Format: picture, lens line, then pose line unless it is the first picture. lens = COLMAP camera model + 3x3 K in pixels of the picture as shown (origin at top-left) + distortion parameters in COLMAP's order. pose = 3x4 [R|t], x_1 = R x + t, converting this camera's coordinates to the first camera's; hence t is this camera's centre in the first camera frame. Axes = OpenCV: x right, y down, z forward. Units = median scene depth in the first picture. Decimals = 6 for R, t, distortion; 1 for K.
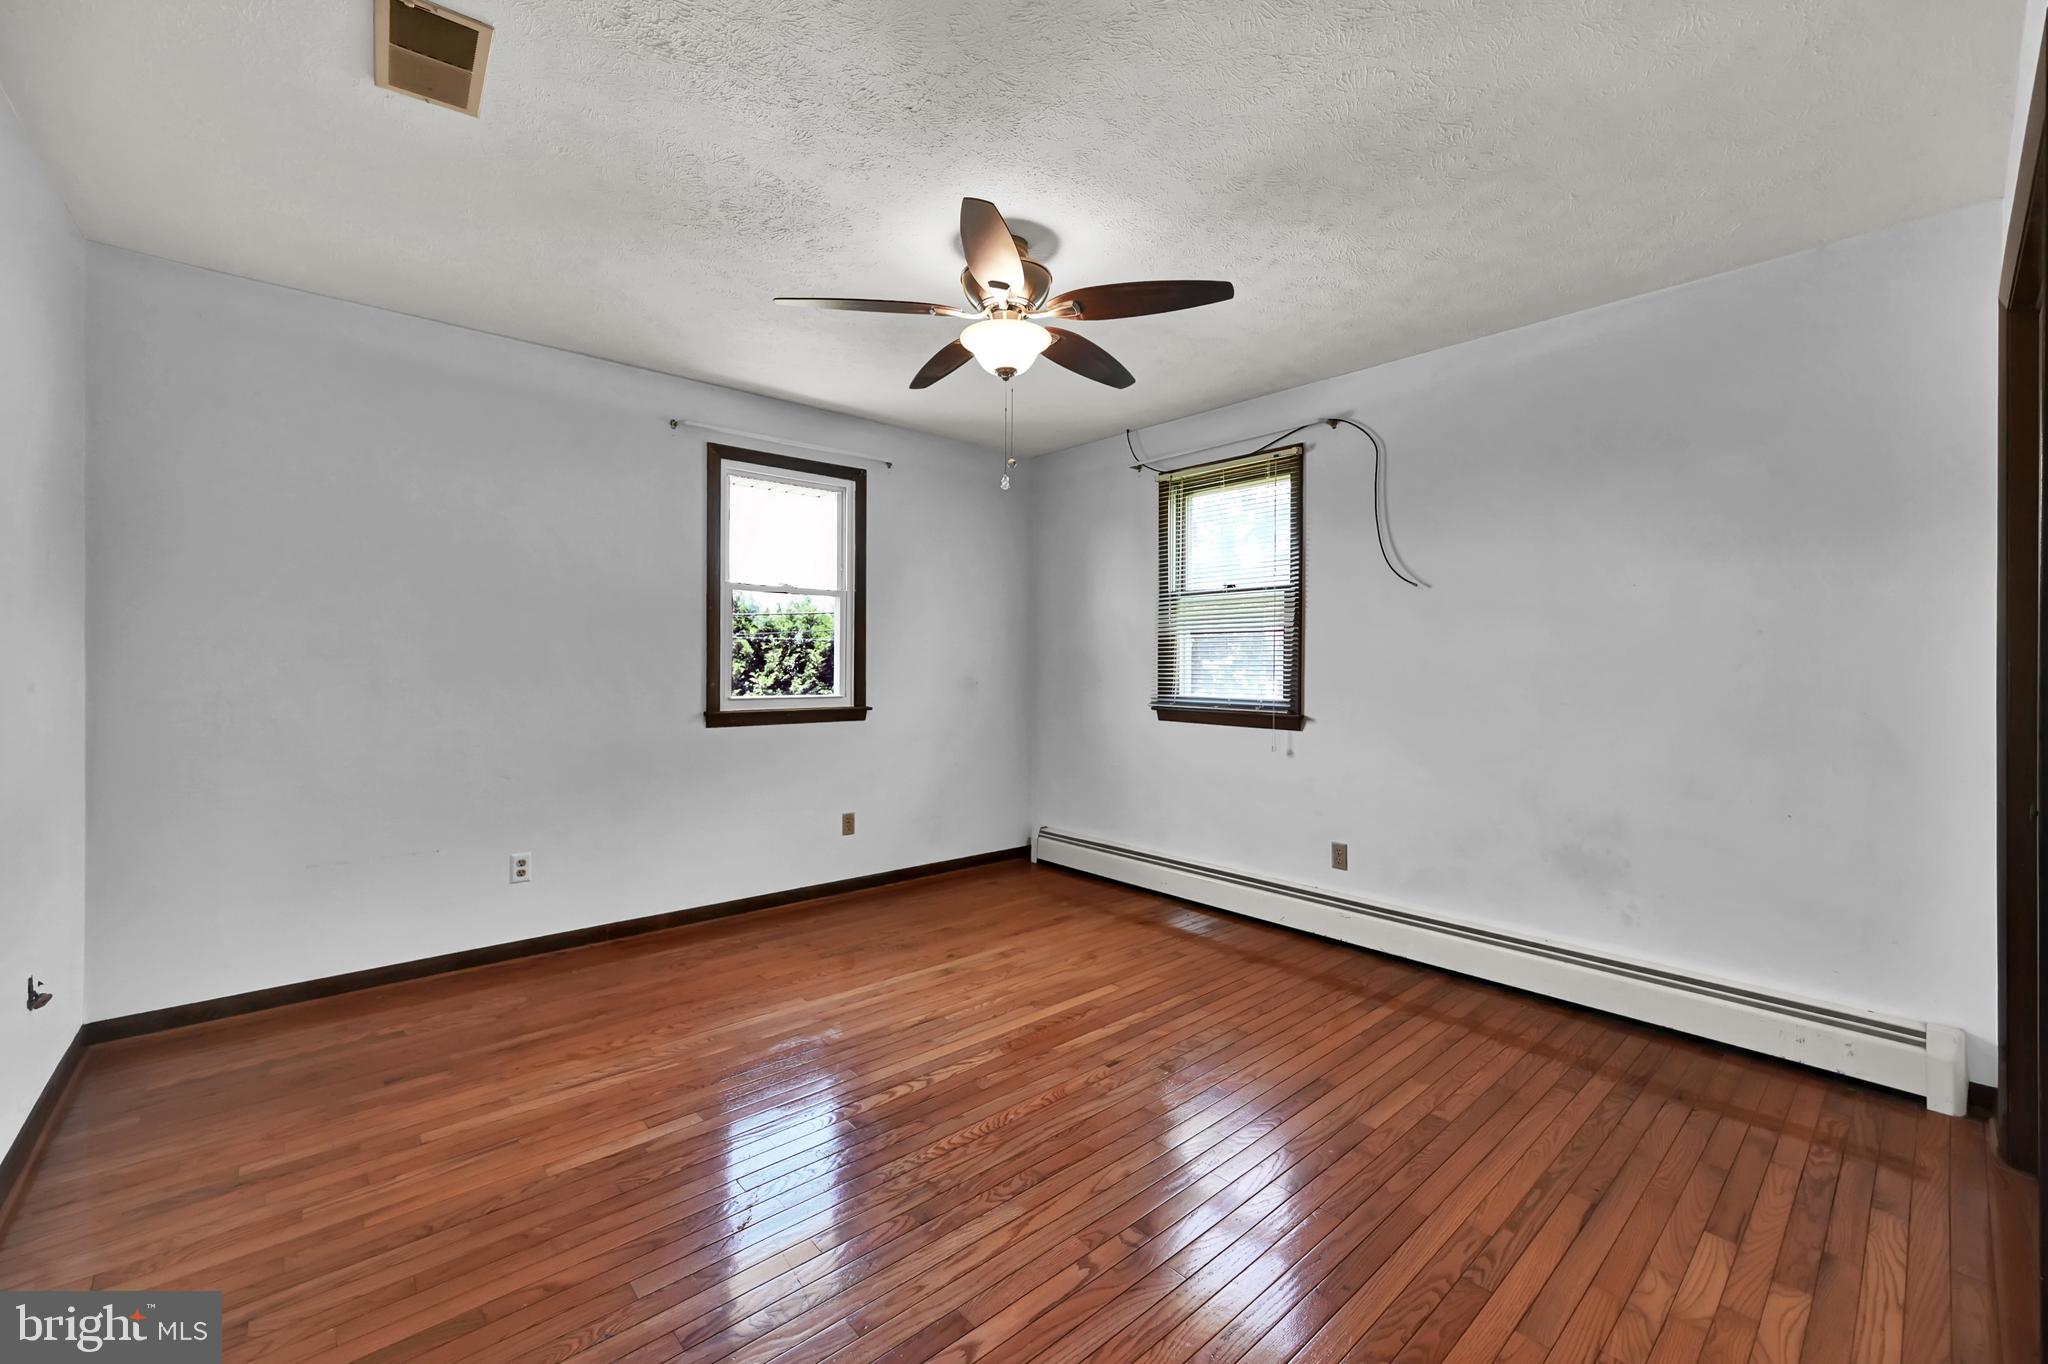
lens RADIAL K [[816.3, 0, 1022.1], [0, 816.3, 667.9], [0, 0, 1]] dist [0.001936, 0.000144]
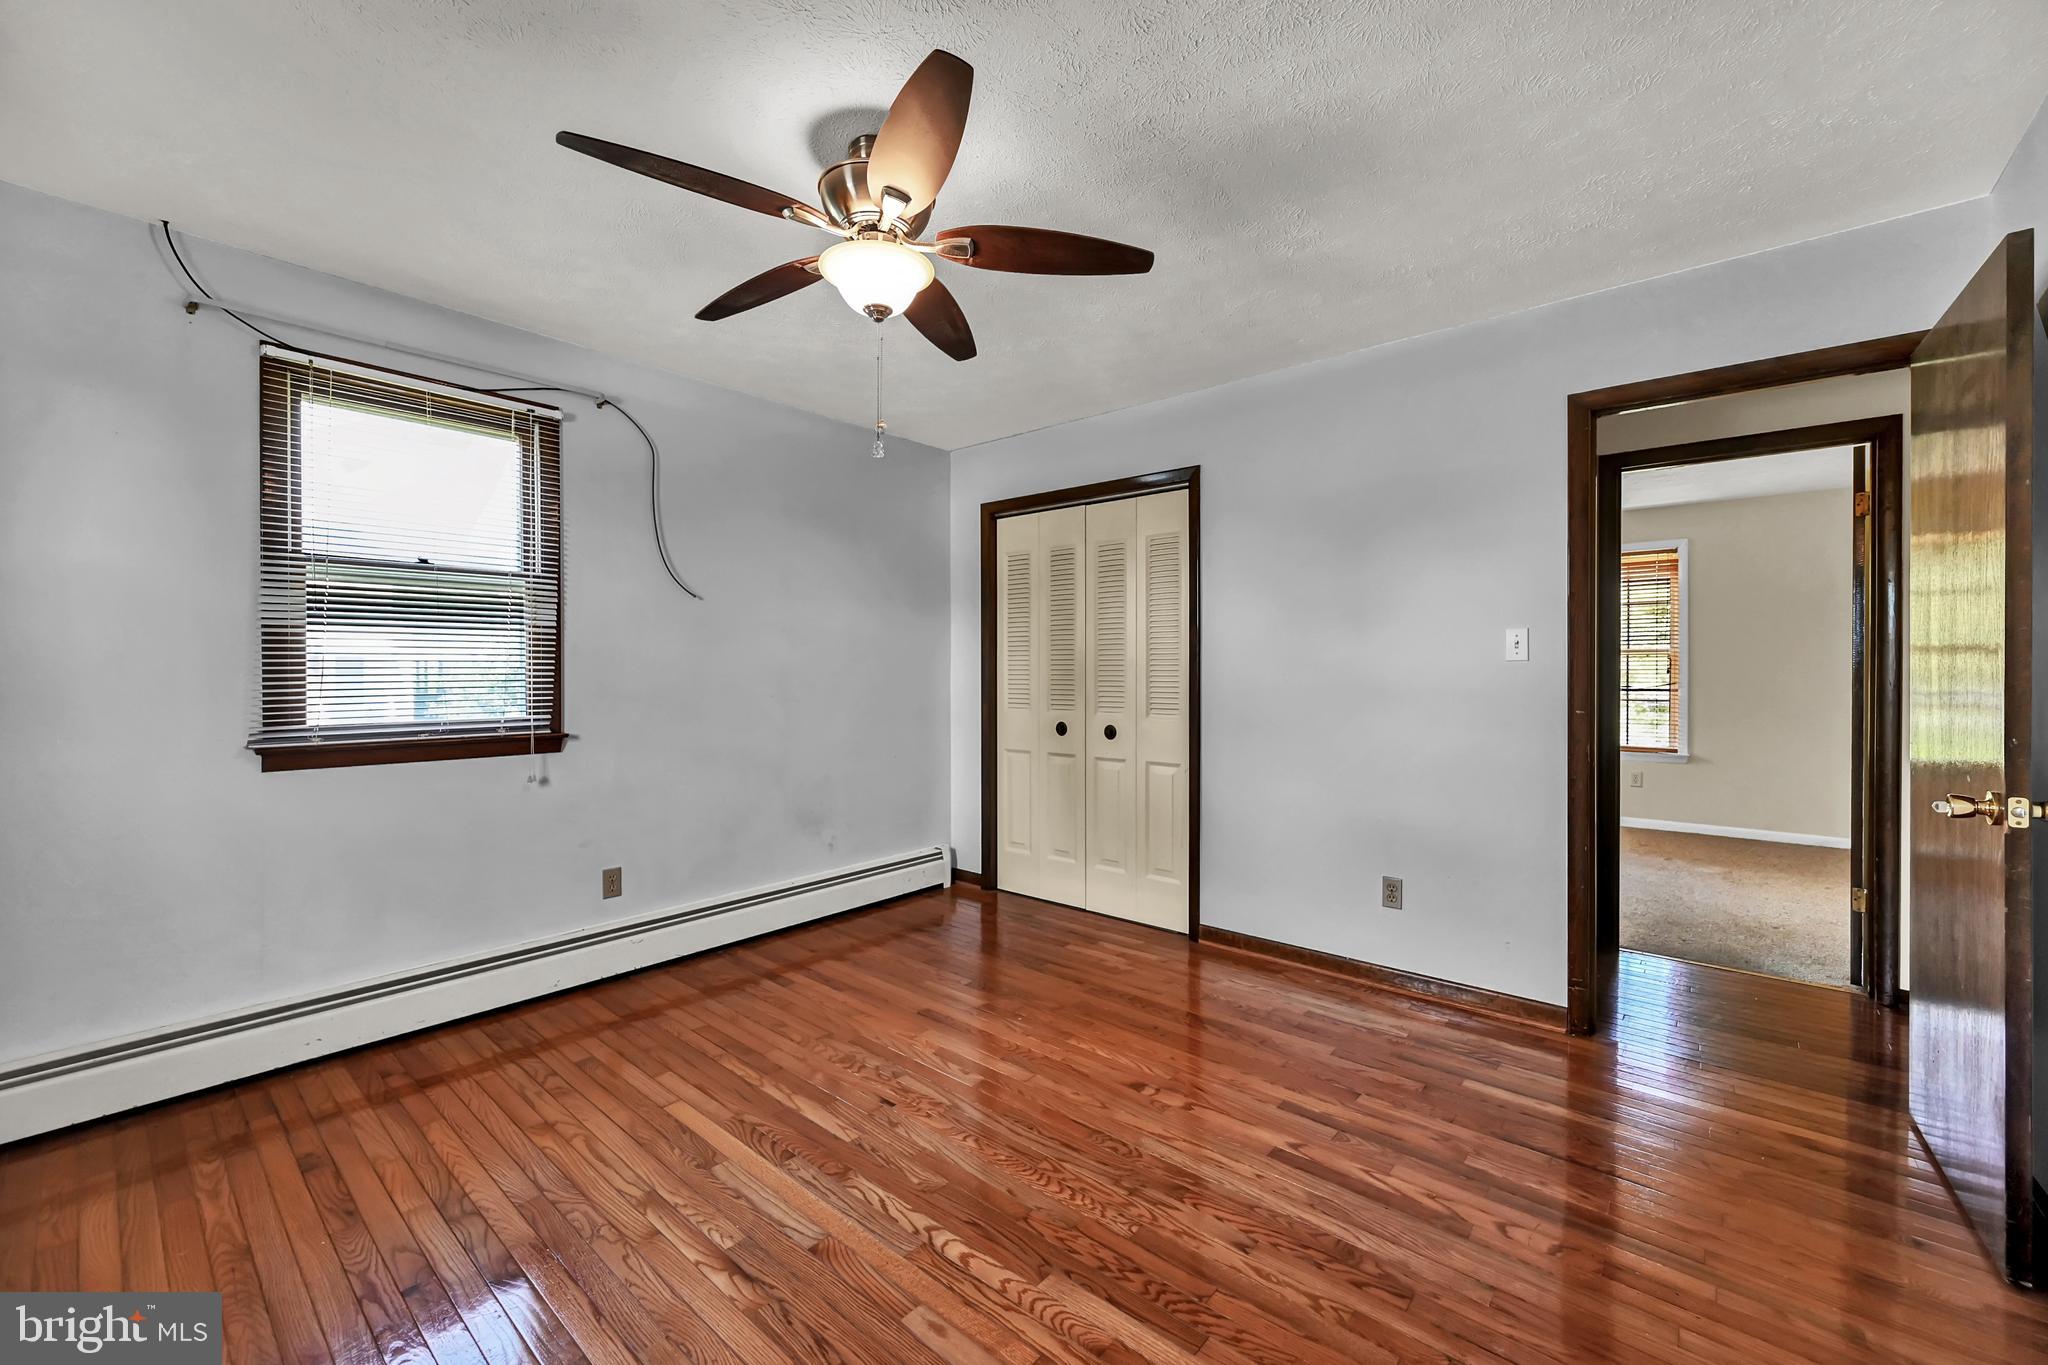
lens RADIAL K [[811.3, 0, 1025.3], [0, 811.3, 672.0], [0, 0, 1]] dist [-0.000174, -0.000009]
pose [[-0.134766, -0.009698, 0.990830, -0.703976], [0.002147, 0.999947, 0.010080, -0.015706], [-0.990875, 0.003486, -0.134738, 0.821935]]
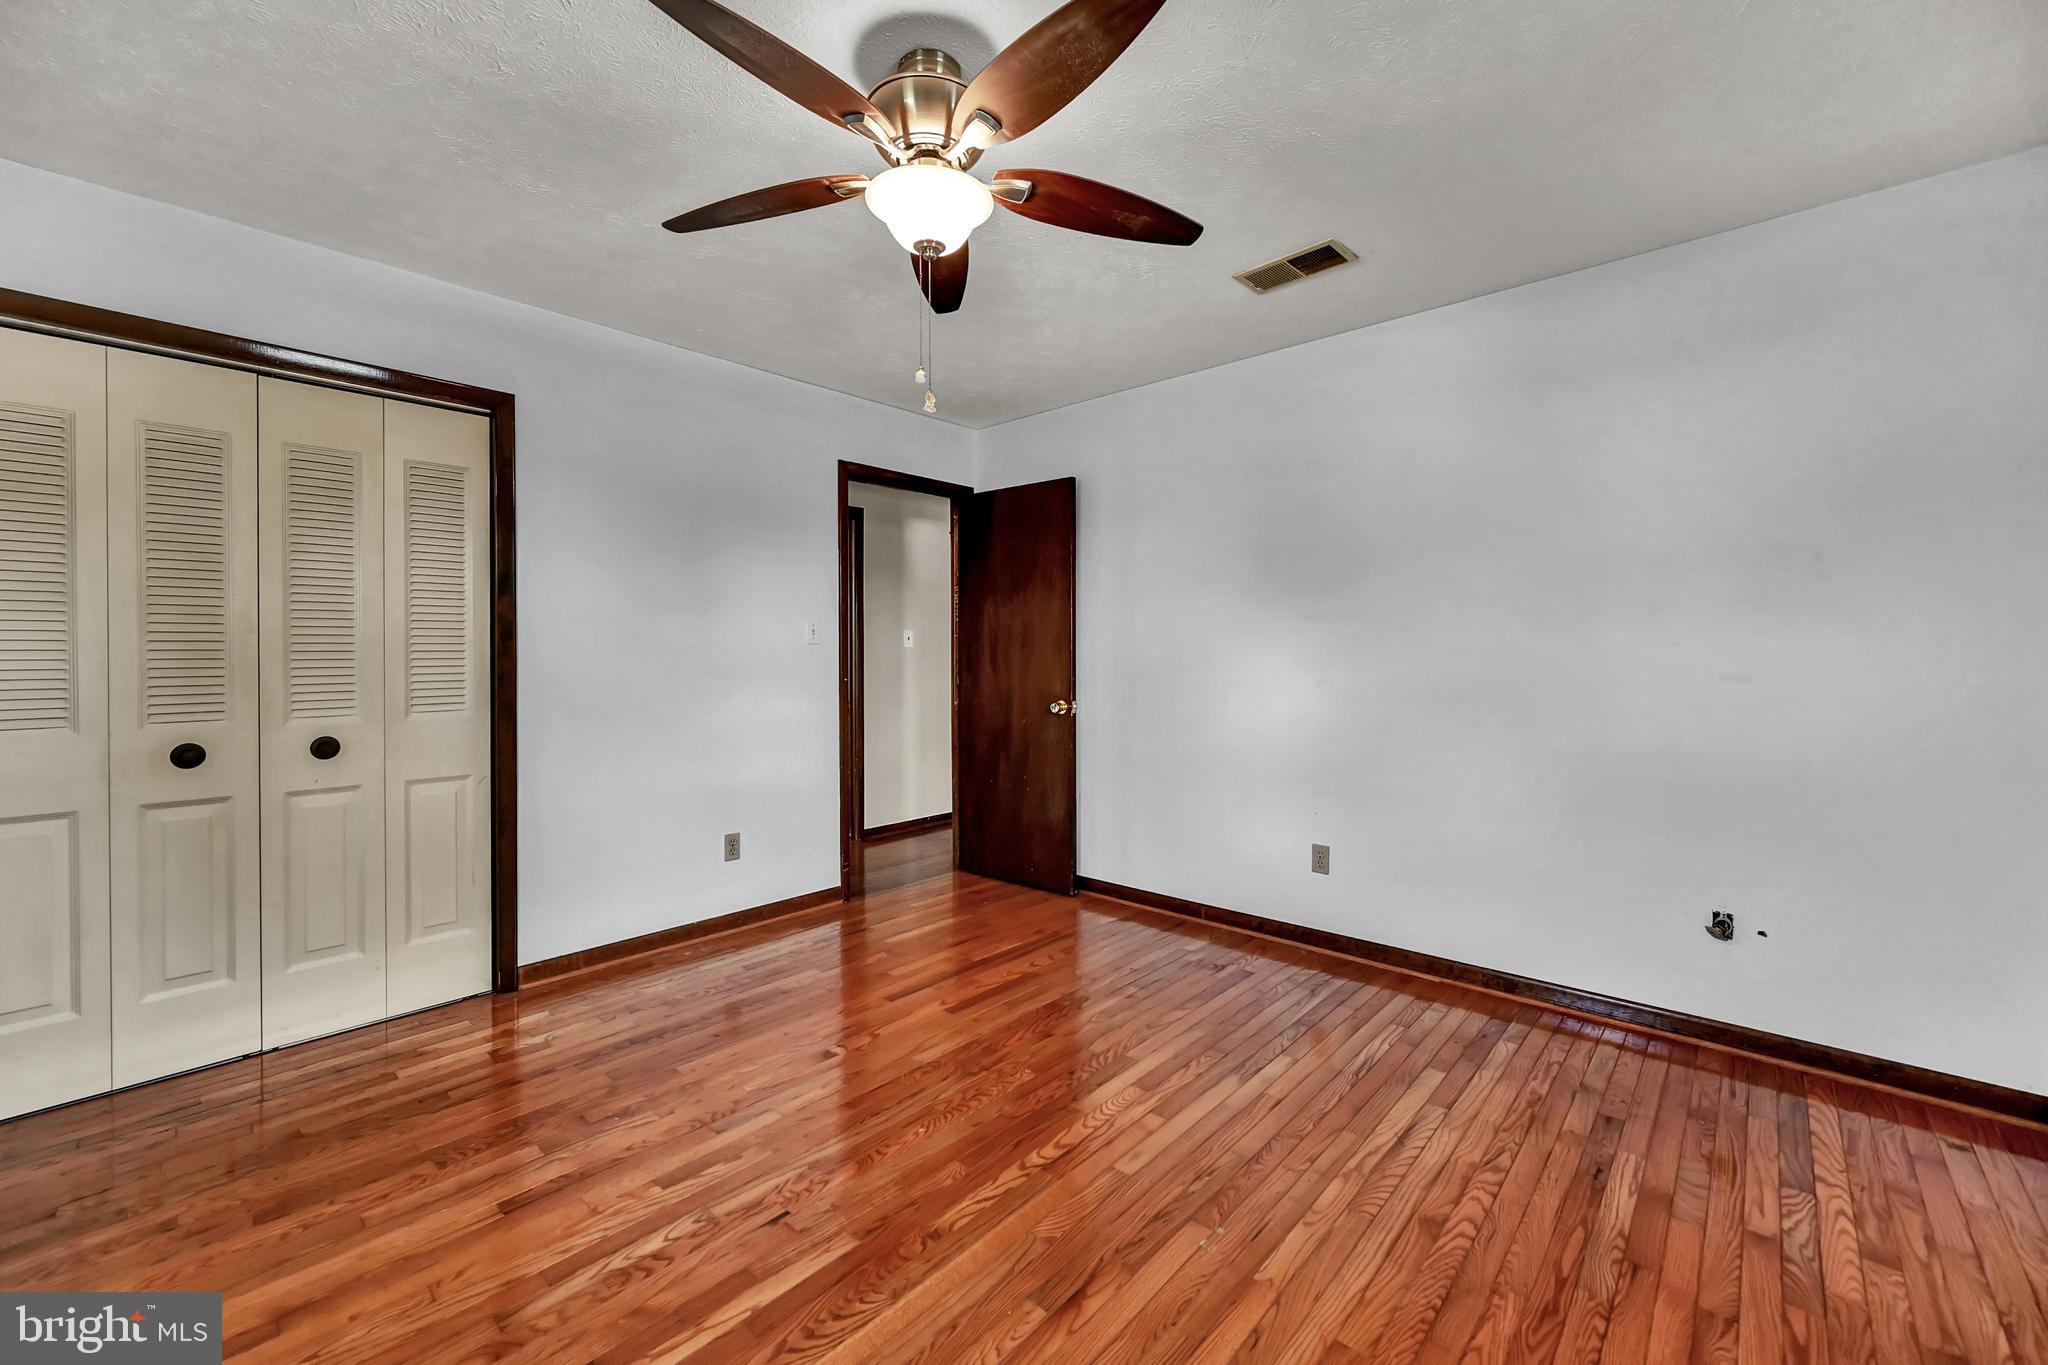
lens RADIAL K [[827.4, 0, 1037.4], [0, 827.4, 655.8], [0, 0, 1]] dist [0.002398, 0.000274]
pose [[-0.992517, -0.006157, -0.121950, -0.019089], [-0.006783, 0.999966, 0.004723, -0.008569], [0.121917, 0.005515, -0.992525, 1.479163]]
